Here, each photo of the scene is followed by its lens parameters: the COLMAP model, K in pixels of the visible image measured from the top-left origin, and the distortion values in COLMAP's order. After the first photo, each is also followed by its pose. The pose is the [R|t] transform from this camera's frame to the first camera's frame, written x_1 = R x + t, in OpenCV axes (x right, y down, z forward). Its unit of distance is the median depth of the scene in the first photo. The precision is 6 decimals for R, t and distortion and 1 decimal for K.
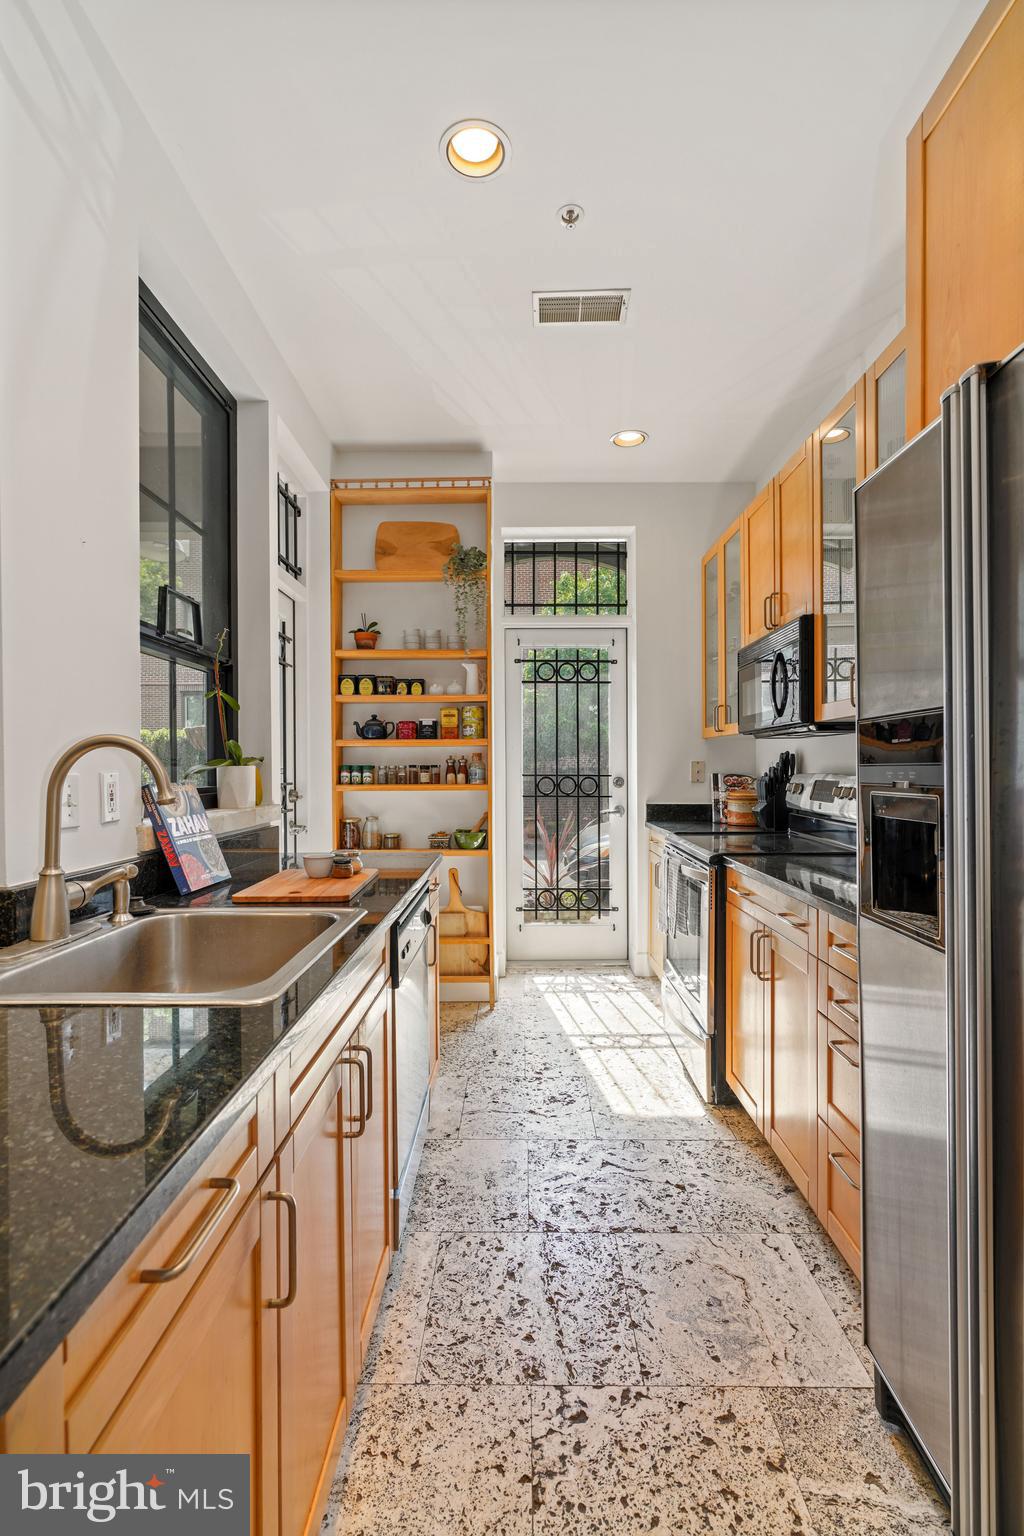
lens RADIAL K [[710.2, 0, 513.1], [0, 710.2, 770.7], [0, 0, 1]] dist [-0.000322, 0.000779]
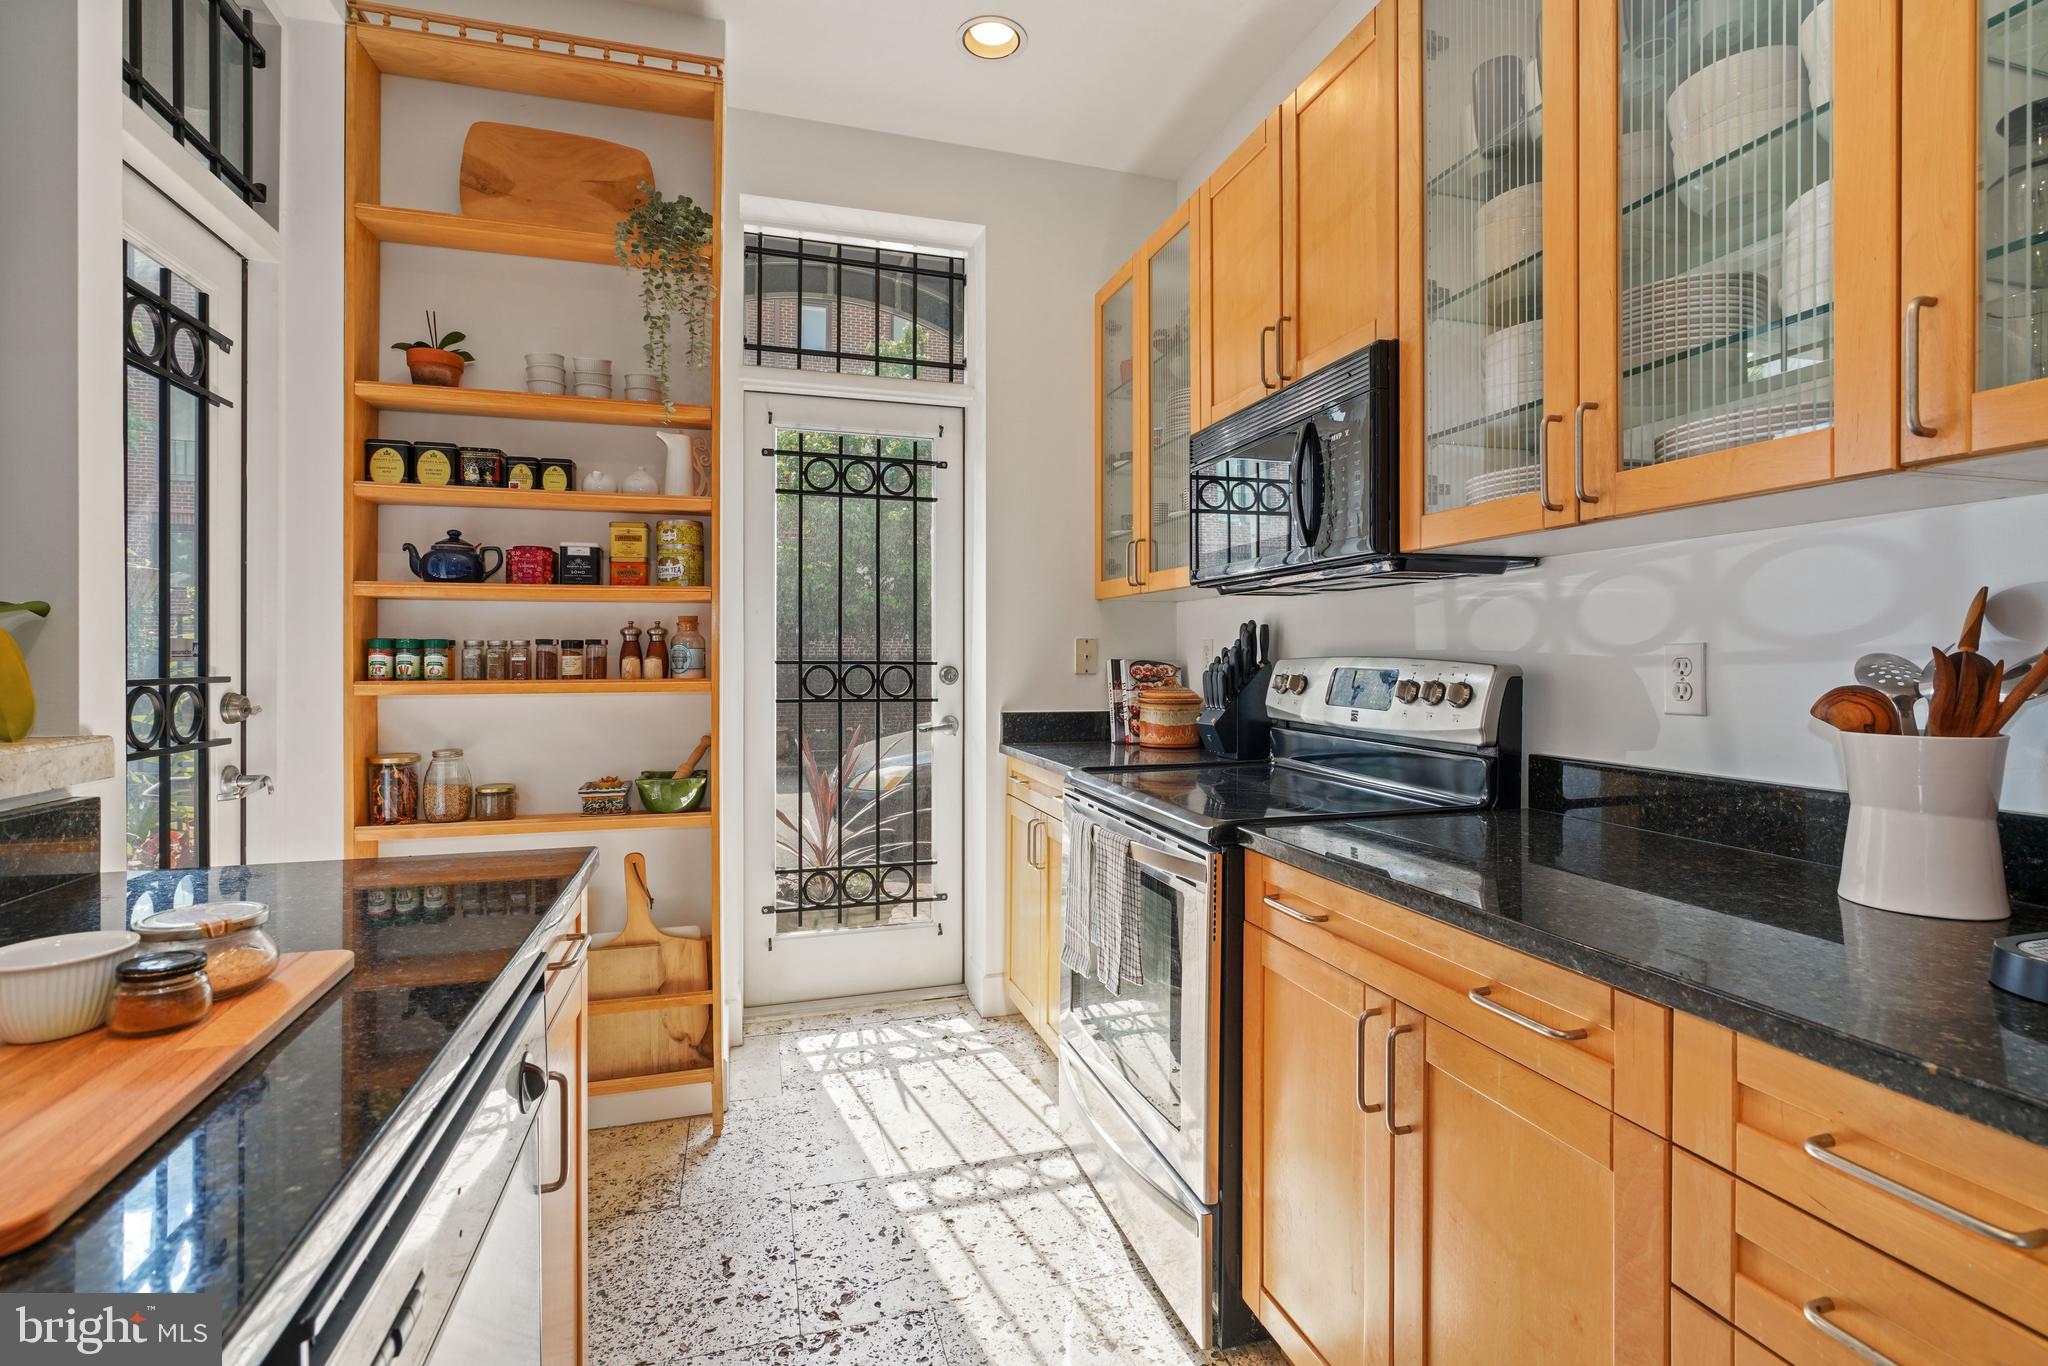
lens RADIAL K [[942.8, 0, 1028.1], [0, 942.8, 649.2], [0, 0, 1]] dist [-0.007556, 0.000812]
pose [[0.955512, 0.005548, 0.294902, -0.018048], [-0.001677, 0.999909, -0.013377, 0.006713], [-0.294949, 0.012288, 0.955434, 0.306210]]
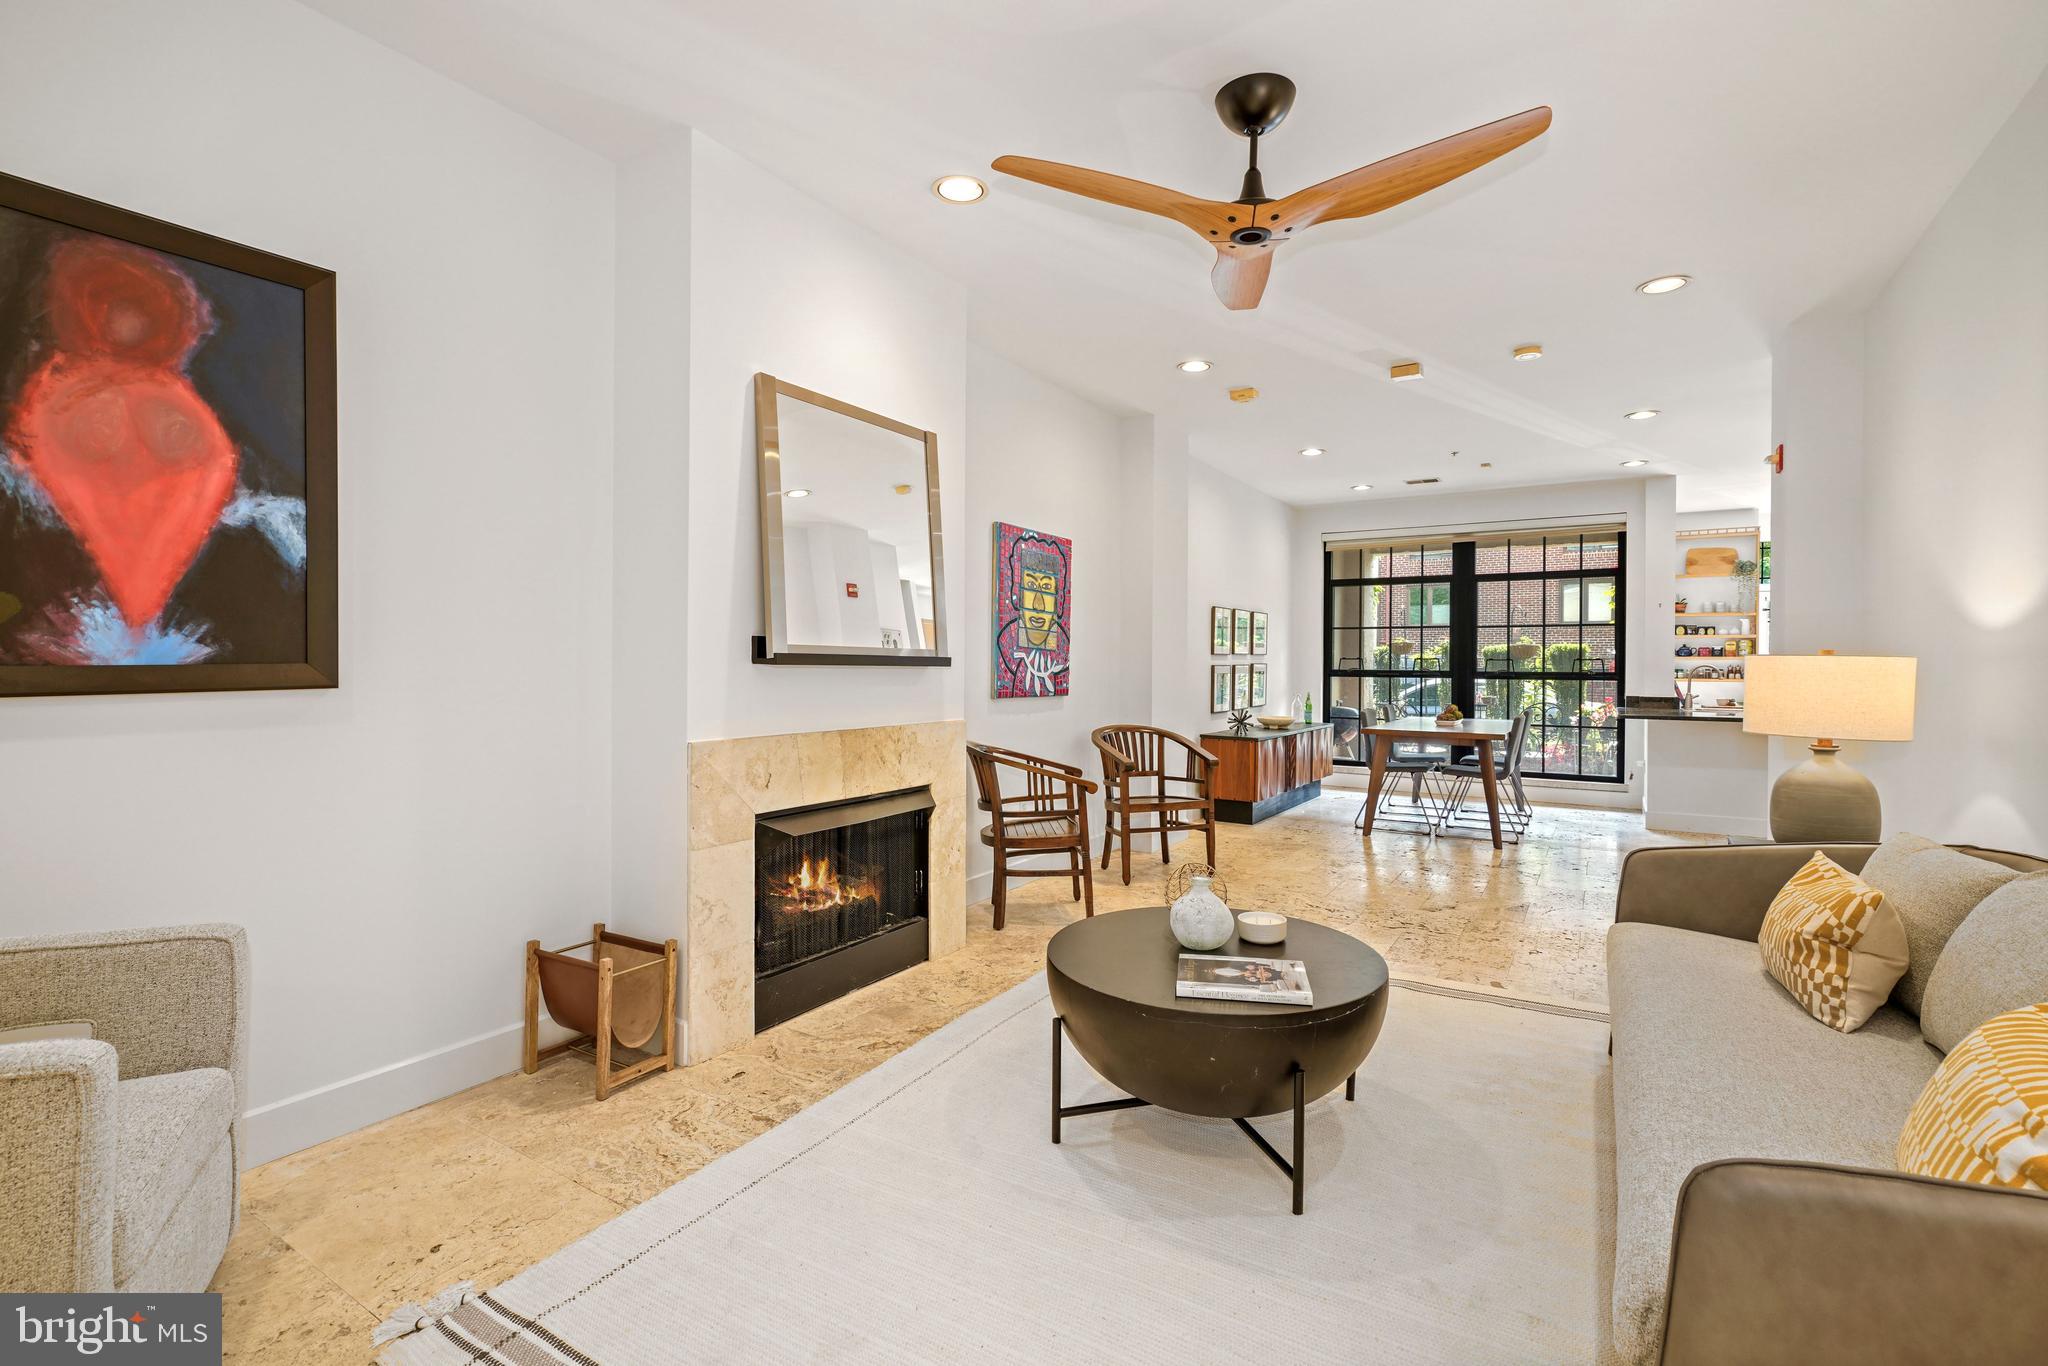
lens RADIAL K [[927.9, 0, 1025.3], [0, 927.9, 660.8], [0, 0, 1]] dist [-0.007419, 0.004294]
pose [[0.849413, 0.008843, -0.527654, -0.403584], [-0.011766, 0.999928, -0.002184, -0.003531], [0.527597, 0.008064, 0.849457, -2.266220]]
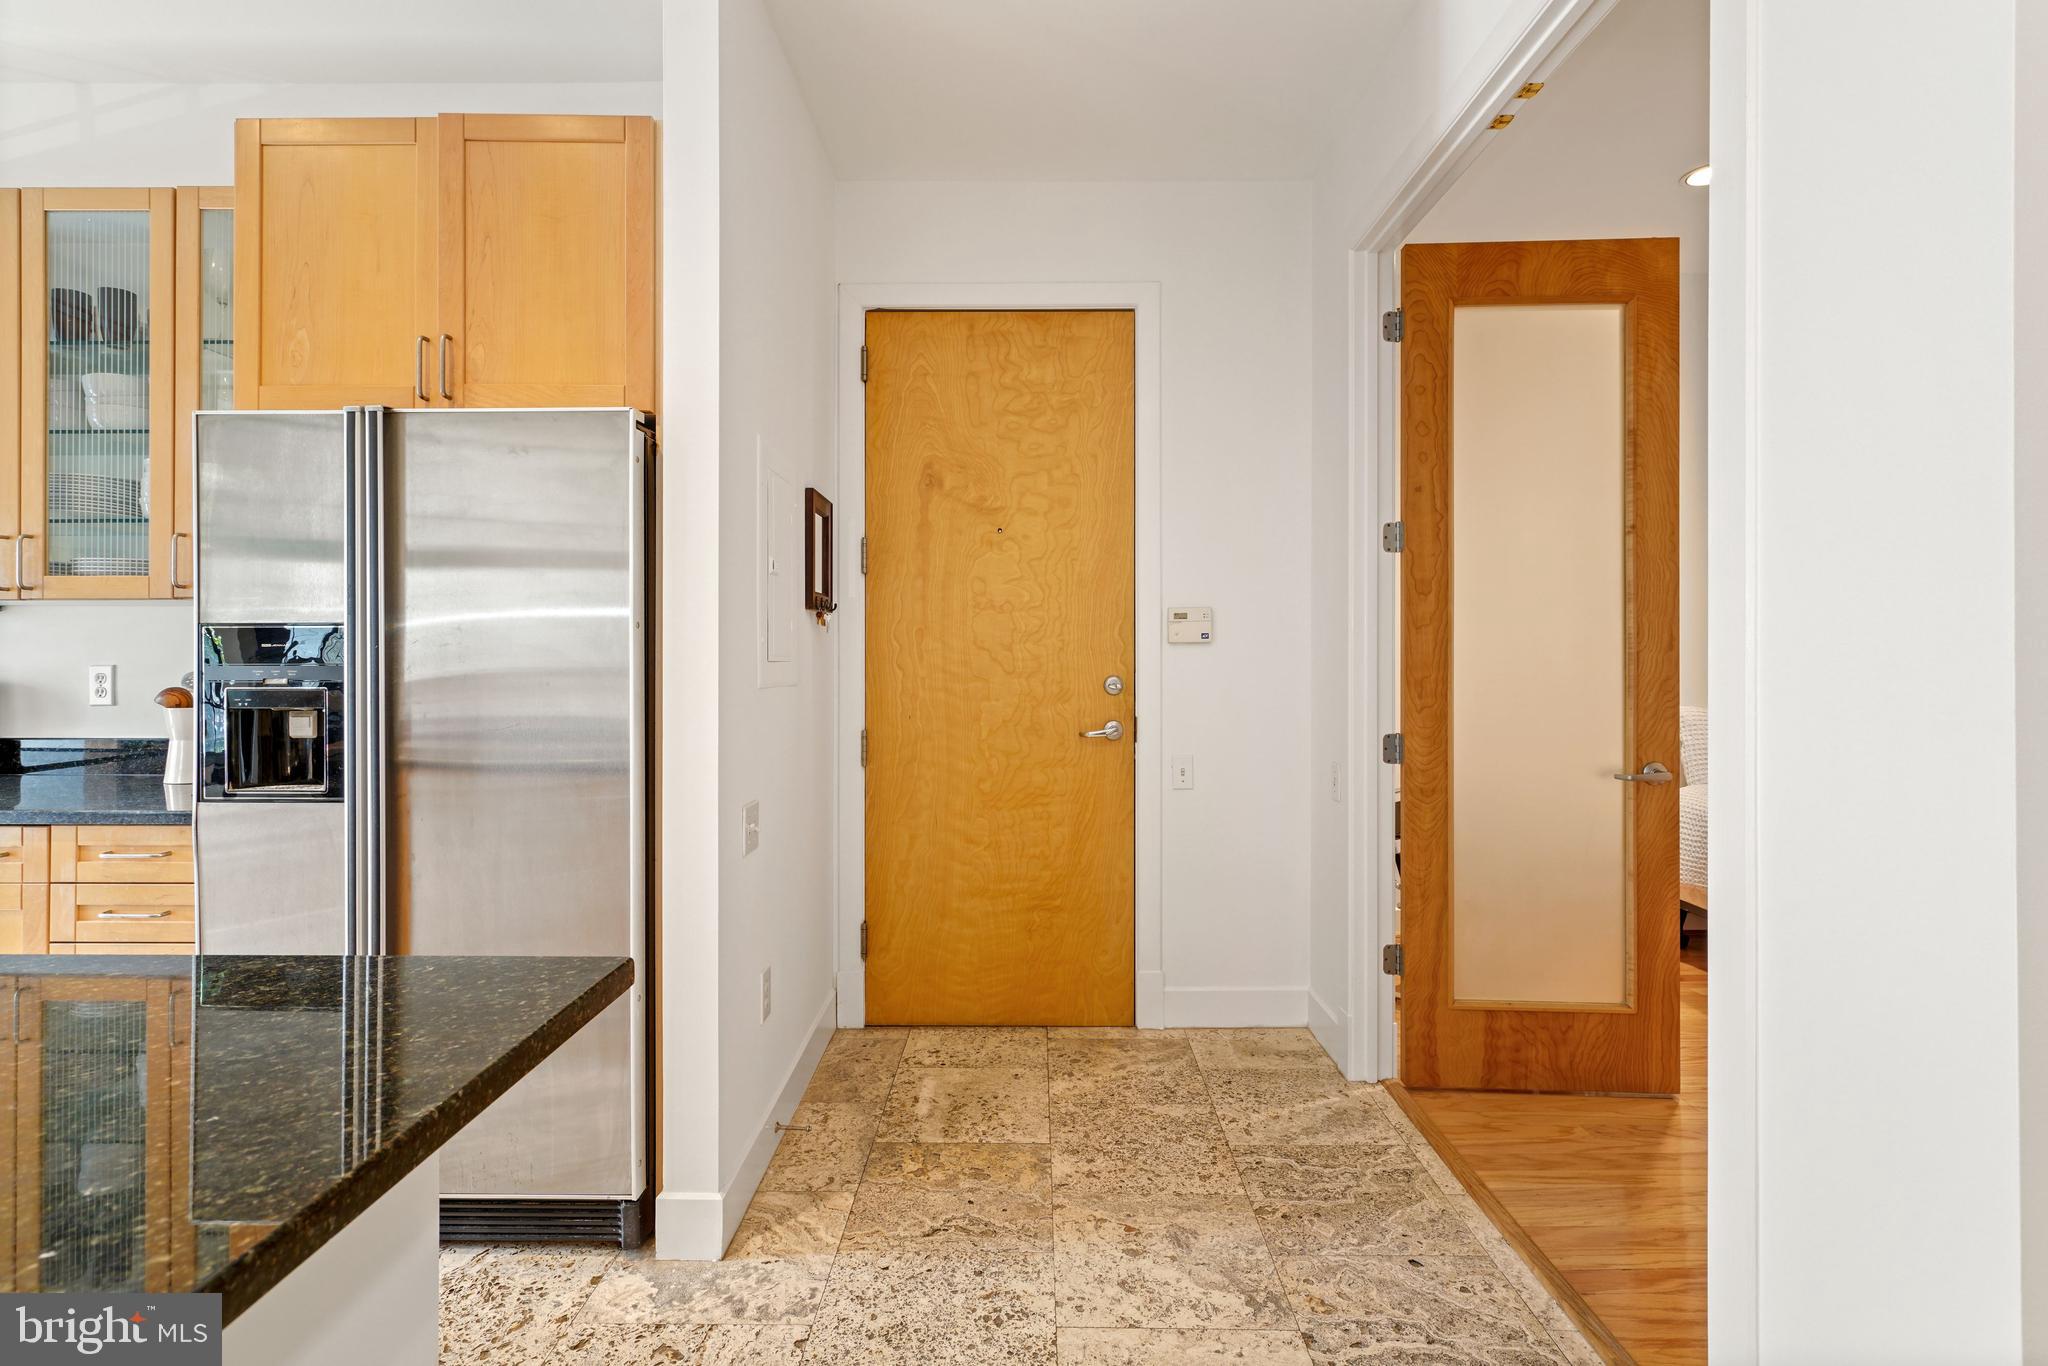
lens RADIAL K [[997.7, 0, 1023.9], [0, 997.7, 658.6], [0, 0, 1]] dist [0.000182, -0.000004]
pose [[0.001256, 0.002712, 0.999996, -0.392917], [0.000449, 0.999996, -0.002713, -0.004344], [-0.999999, 0.000453, 0.001254, -0.101099]]
